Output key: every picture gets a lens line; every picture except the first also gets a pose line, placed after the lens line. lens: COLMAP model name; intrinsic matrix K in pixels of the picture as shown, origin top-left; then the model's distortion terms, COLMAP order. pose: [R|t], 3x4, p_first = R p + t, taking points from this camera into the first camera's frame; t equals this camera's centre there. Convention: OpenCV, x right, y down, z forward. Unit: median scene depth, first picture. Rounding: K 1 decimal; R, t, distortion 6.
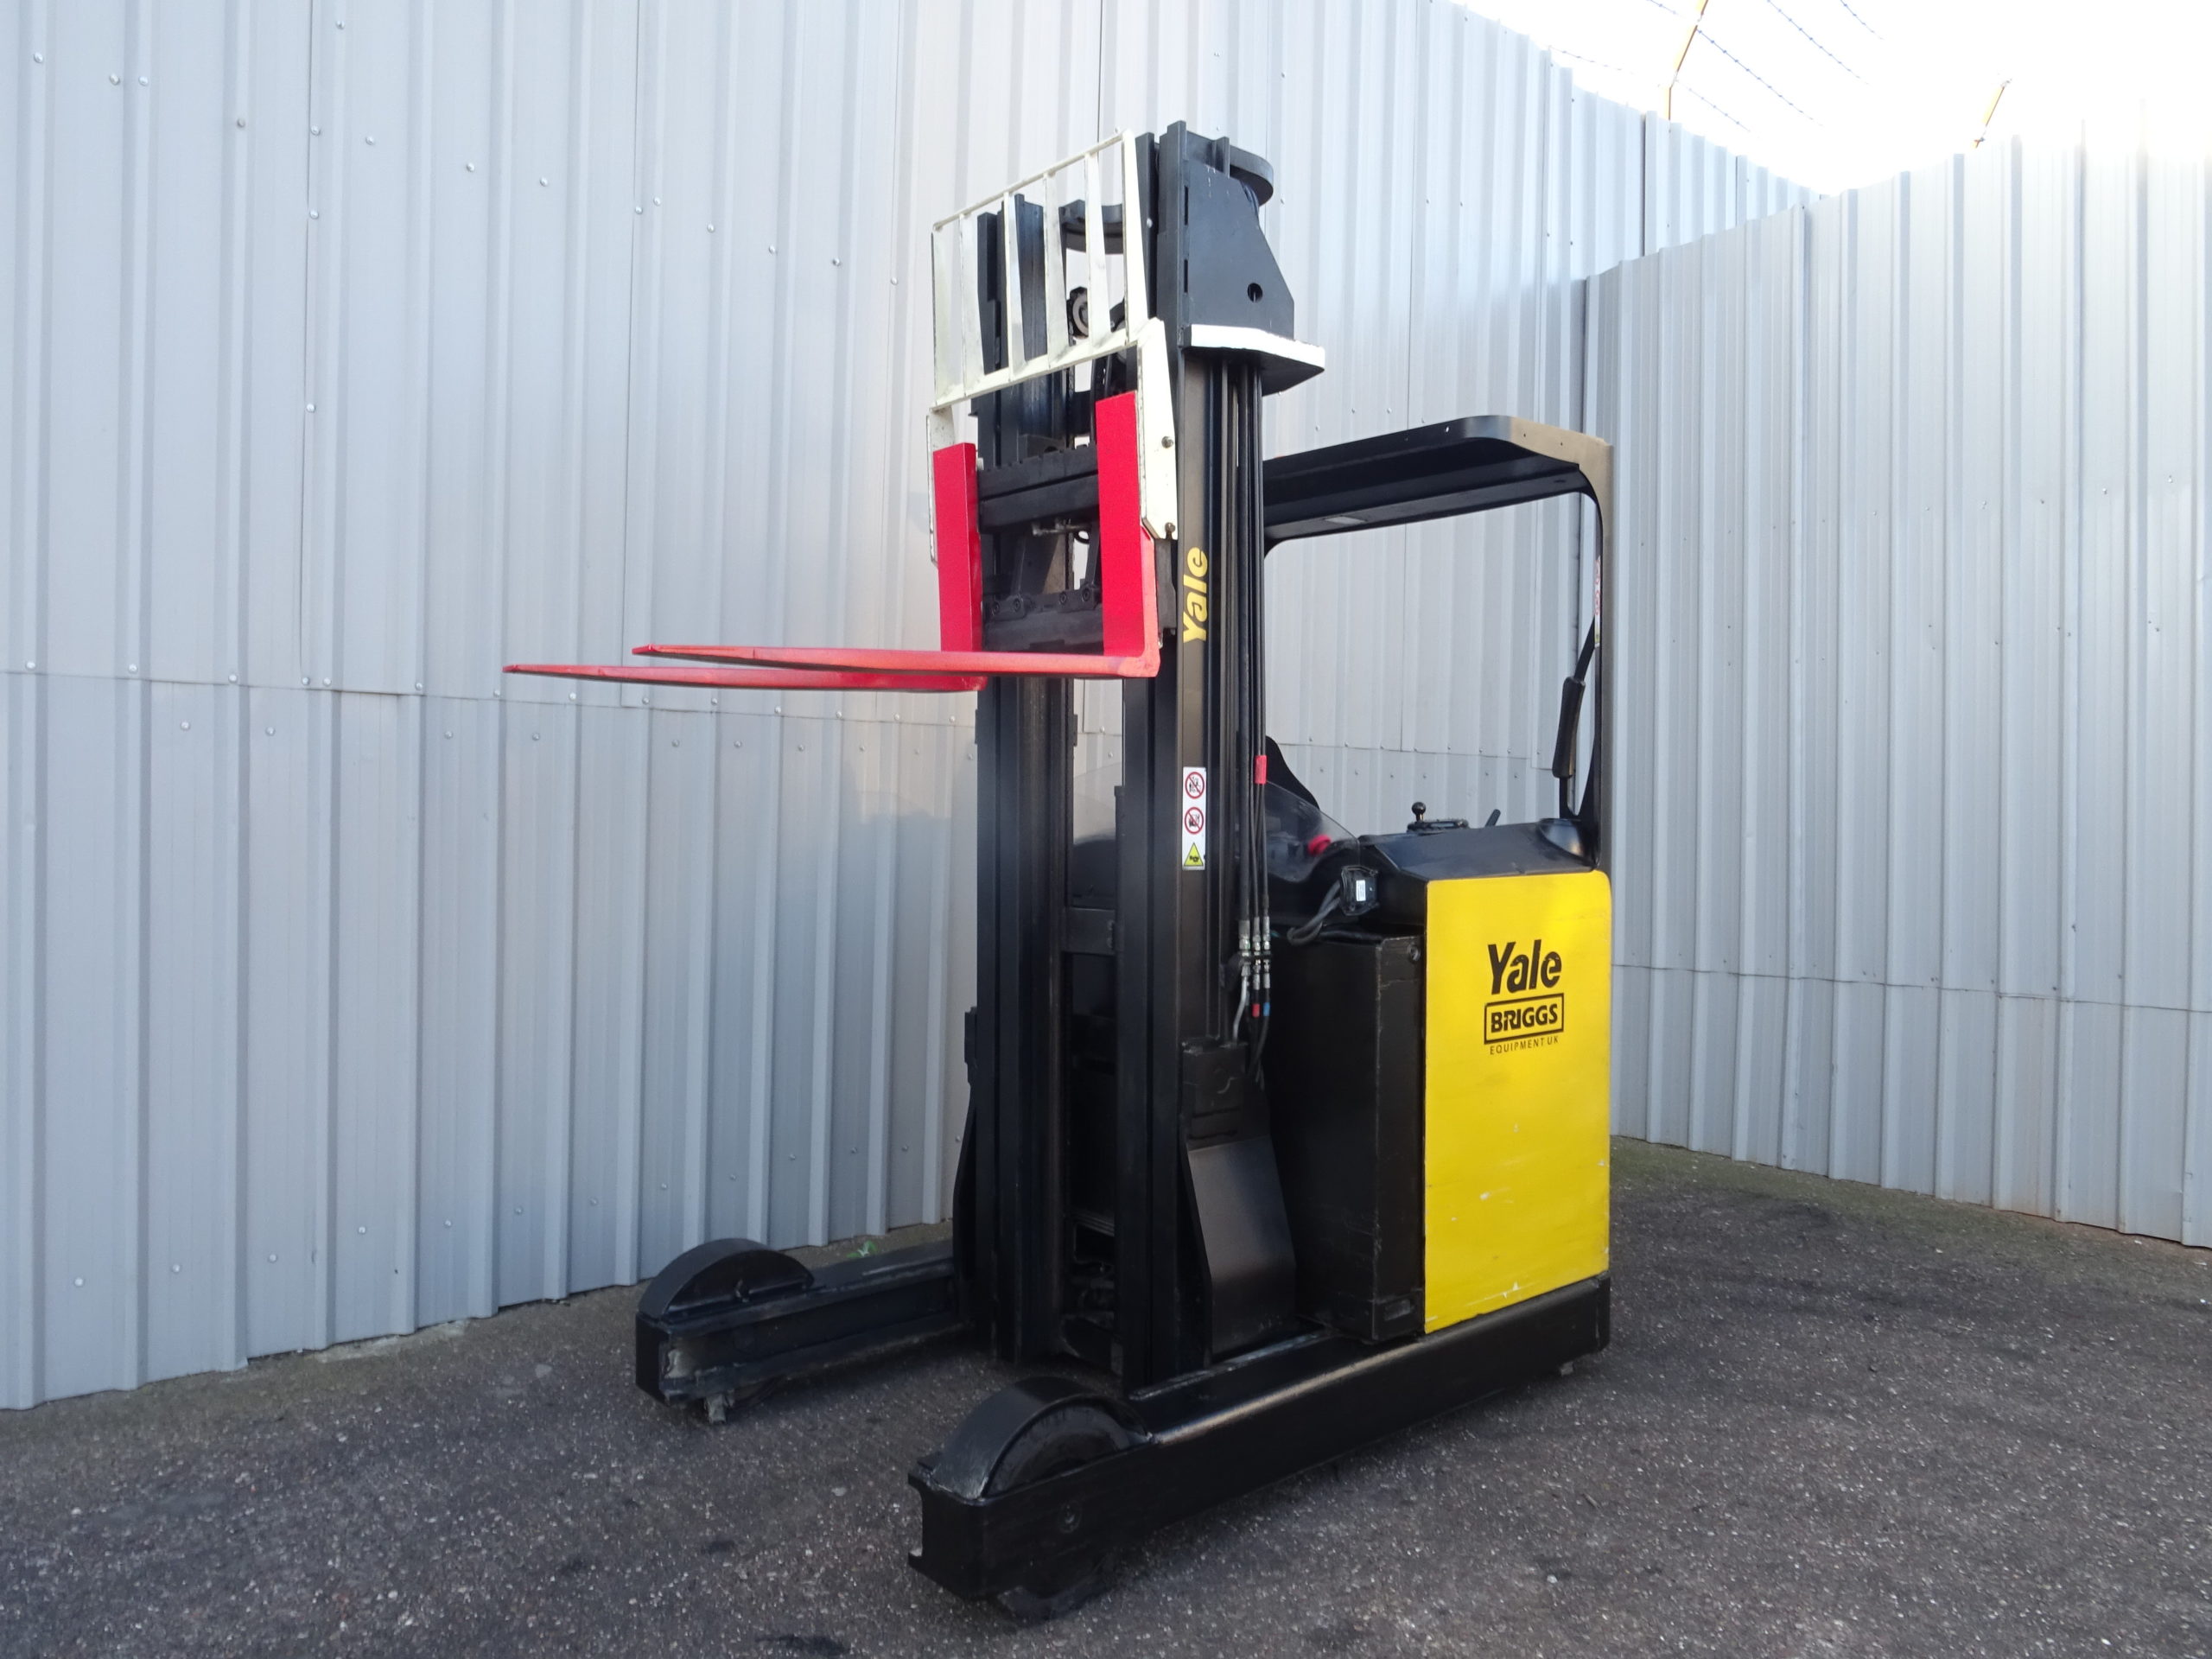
lens RADIAL K [[1531.4, 0, 1097.6], [0, 1531.4, 828.1], [0, 0, 1]] dist [0.004071, -0.005882]
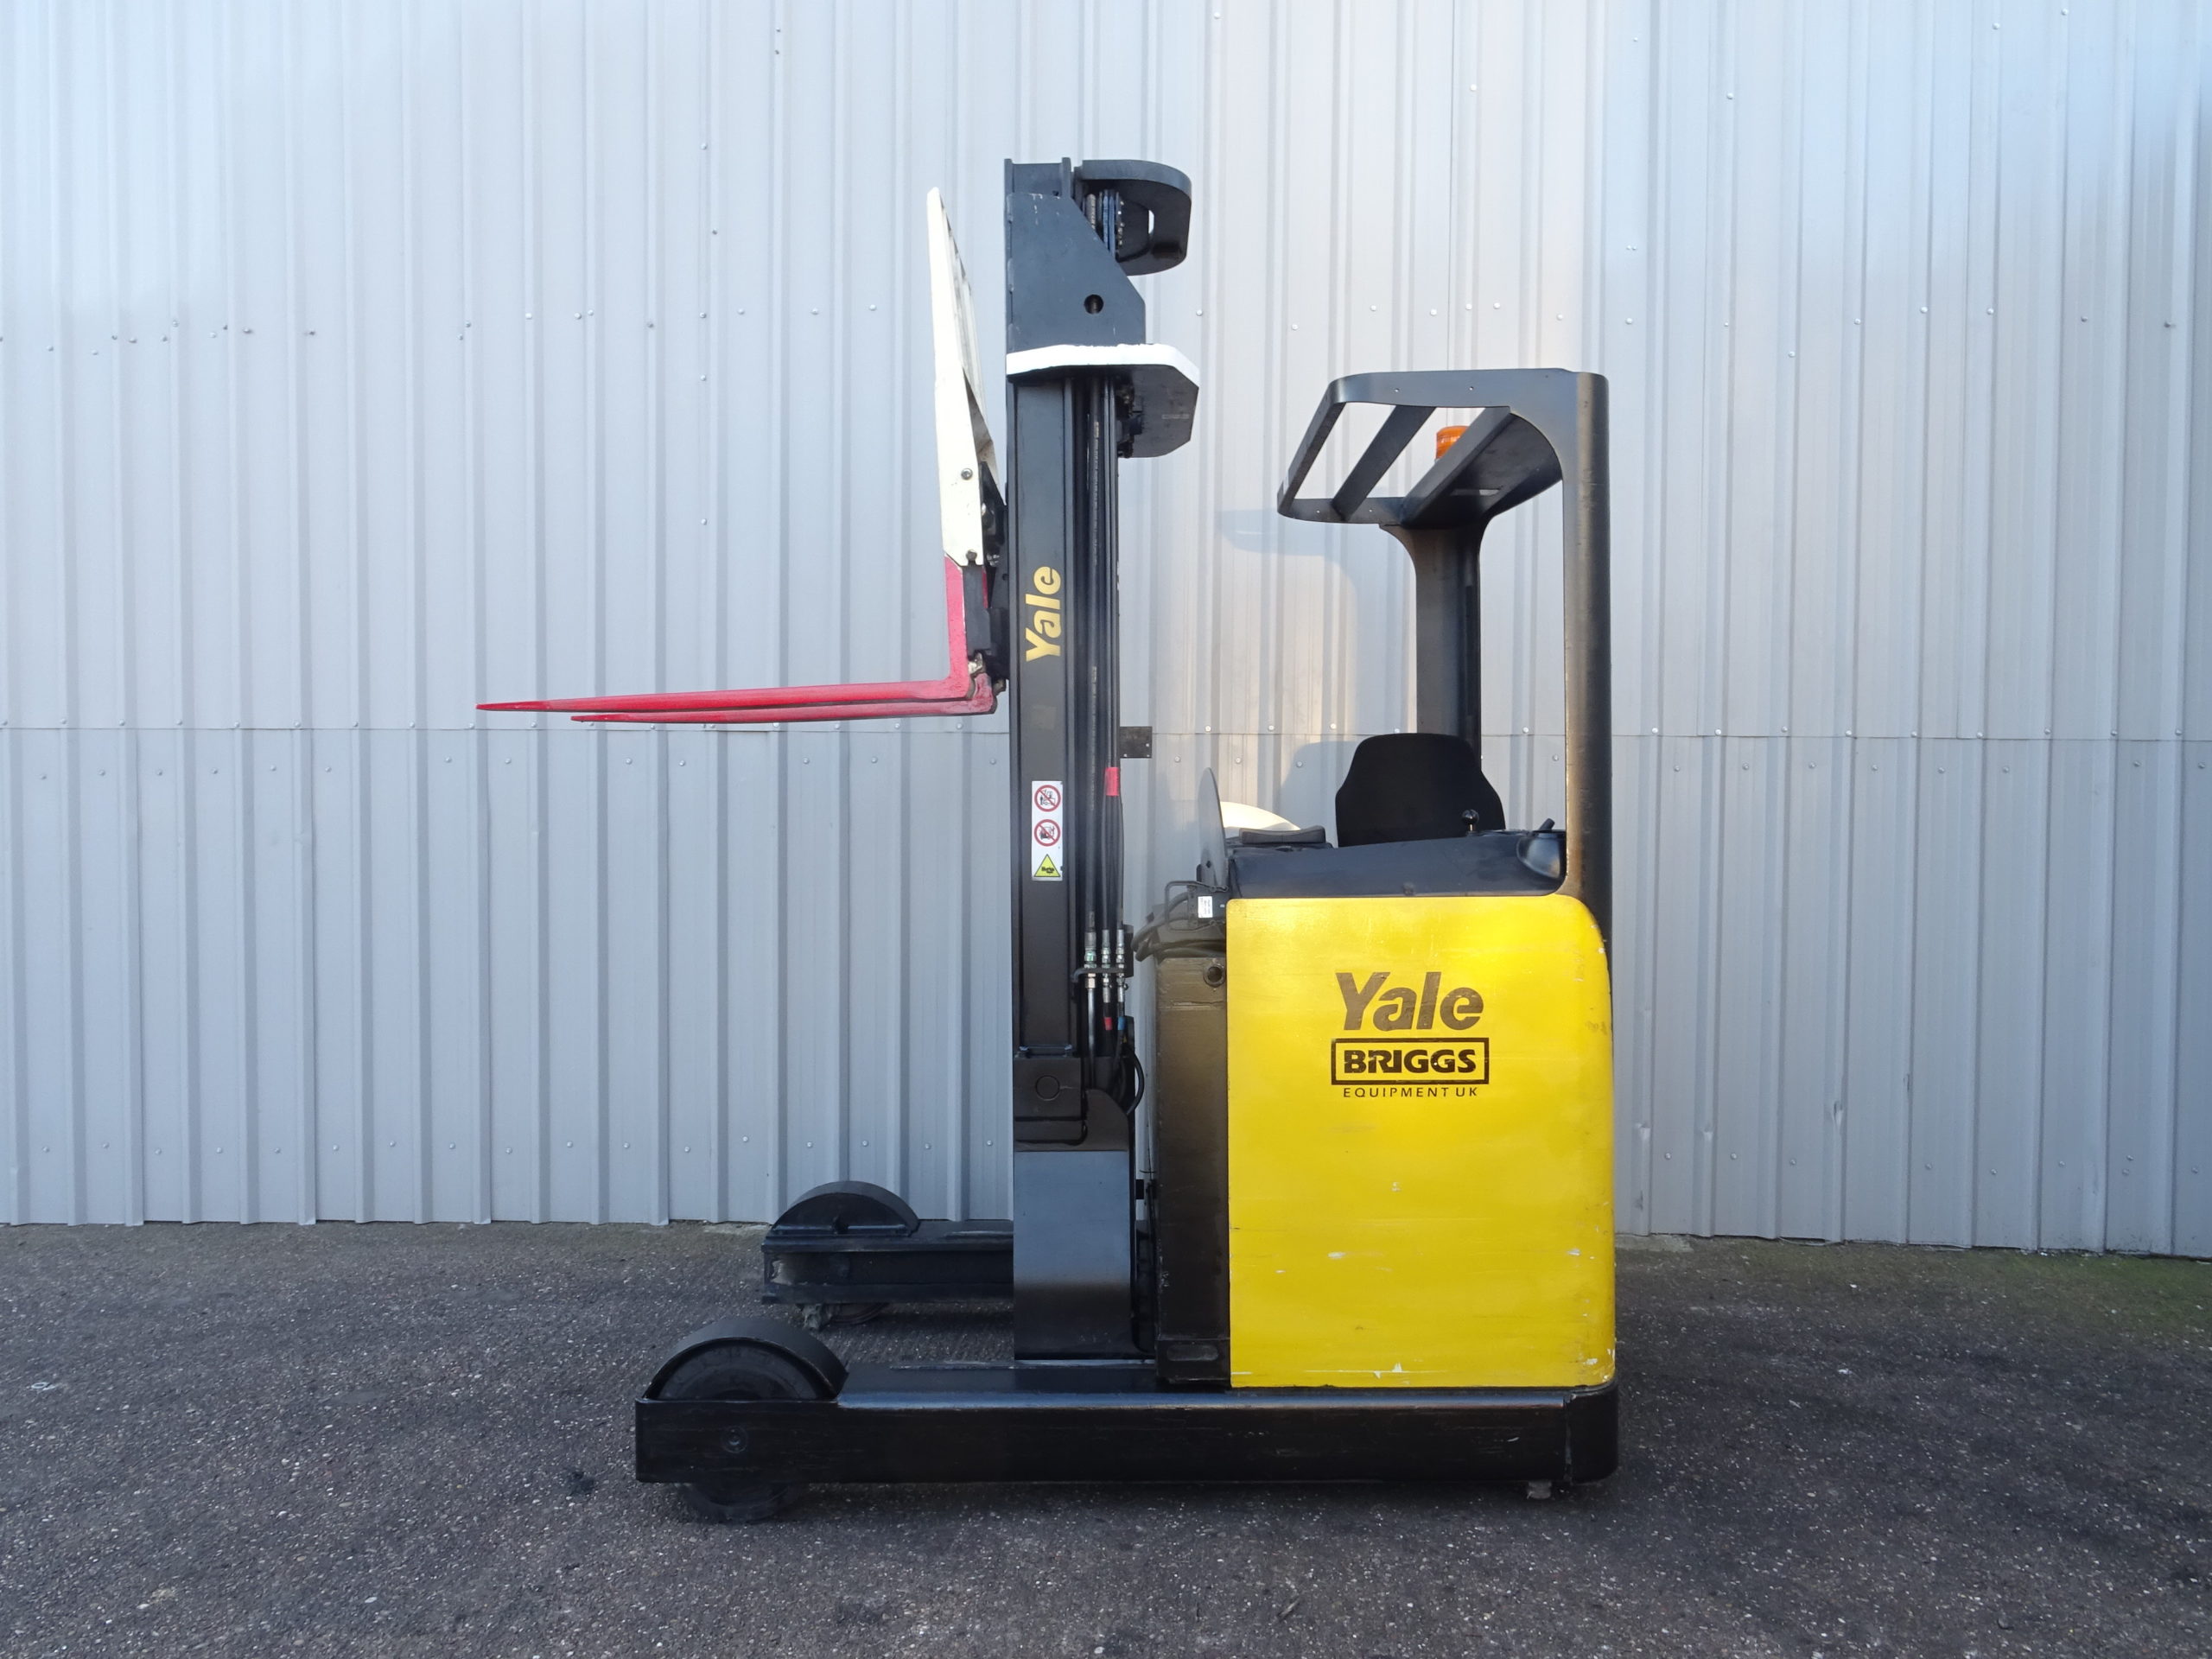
lens RADIAL K [[1531.4, 0, 1098.3], [0, 1531.4, 825.9], [0, 0, 1]] dist [0.004071, -0.005882]
pose [[0.762463, 0.001371, -0.647030, 0.716035], [-0.000807, 0.999999, 0.001167, -0.010262], [0.647031, -0.000368, 0.762463, 0.229345]]
